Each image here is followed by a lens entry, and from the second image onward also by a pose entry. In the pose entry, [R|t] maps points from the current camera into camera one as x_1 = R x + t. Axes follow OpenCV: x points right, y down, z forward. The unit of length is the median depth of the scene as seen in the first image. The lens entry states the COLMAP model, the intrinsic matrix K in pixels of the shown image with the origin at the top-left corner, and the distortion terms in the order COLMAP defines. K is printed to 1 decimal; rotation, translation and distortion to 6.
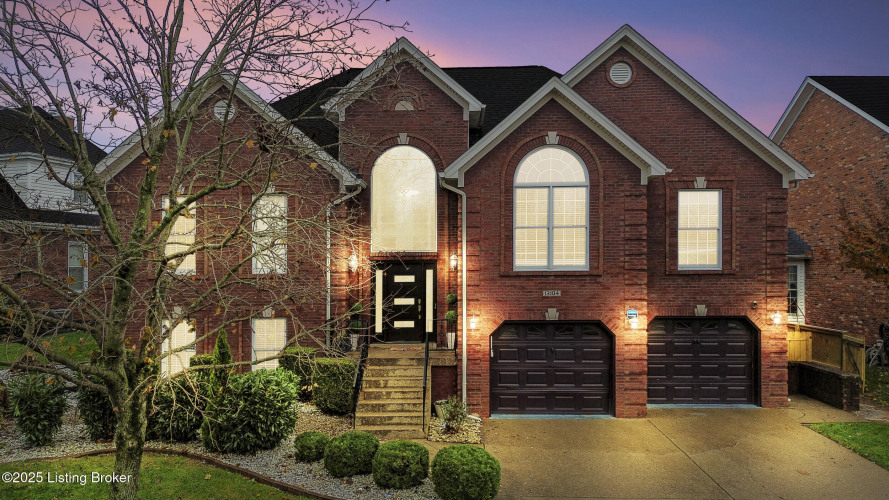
lens RADIAL K [[647.7, 0, 444.5], [0, 647.7, 250.0], [0, 0, 1]] dist [0.052055, 0.000072]
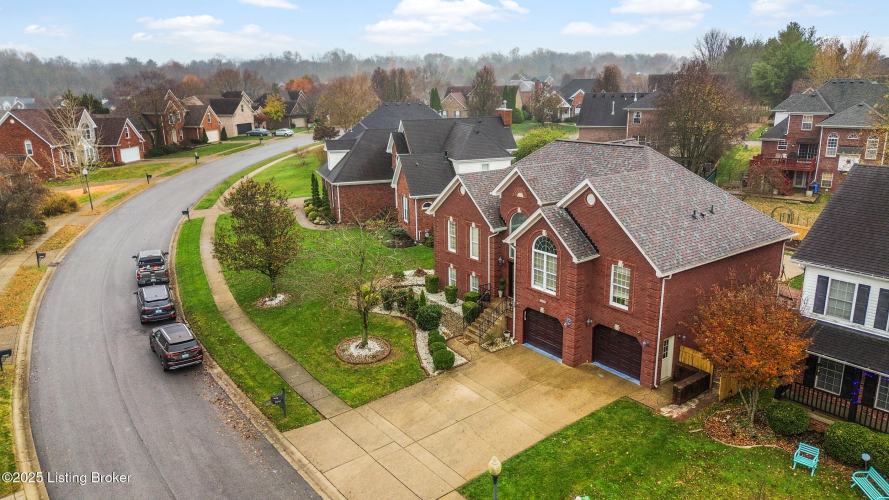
lens RADIAL K [[647.7, 0, 444.5], [0, 647.7, 250.0], [0, 0, 1]] dist [0.052055, 0.000072]
pose [[0.596964, 0.214643, -0.773022, 1.602621], [0.035373, 0.955566, 0.292647, -0.742229], [0.801488, -0.202043, 0.562846, -0.464848]]
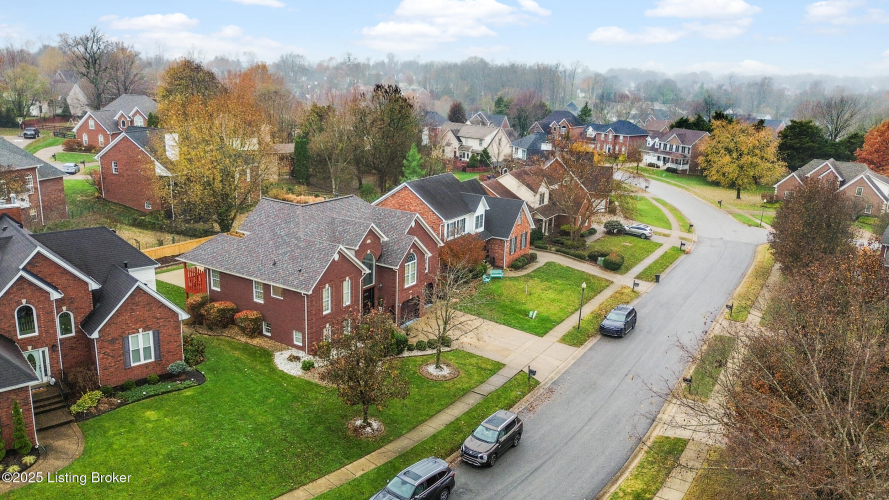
lens RADIAL K [[647.7, 0, 444.5], [0, 647.7, 250.0], [0, 0, 1]] dist [0.052055, 0.000072]
pose [[0.546234, -0.192258, 0.815270, -2.620615], [-0.055063, 0.962956, 0.263978, -1.115993], [-0.835821, -0.189085, 0.515413, -0.989064]]
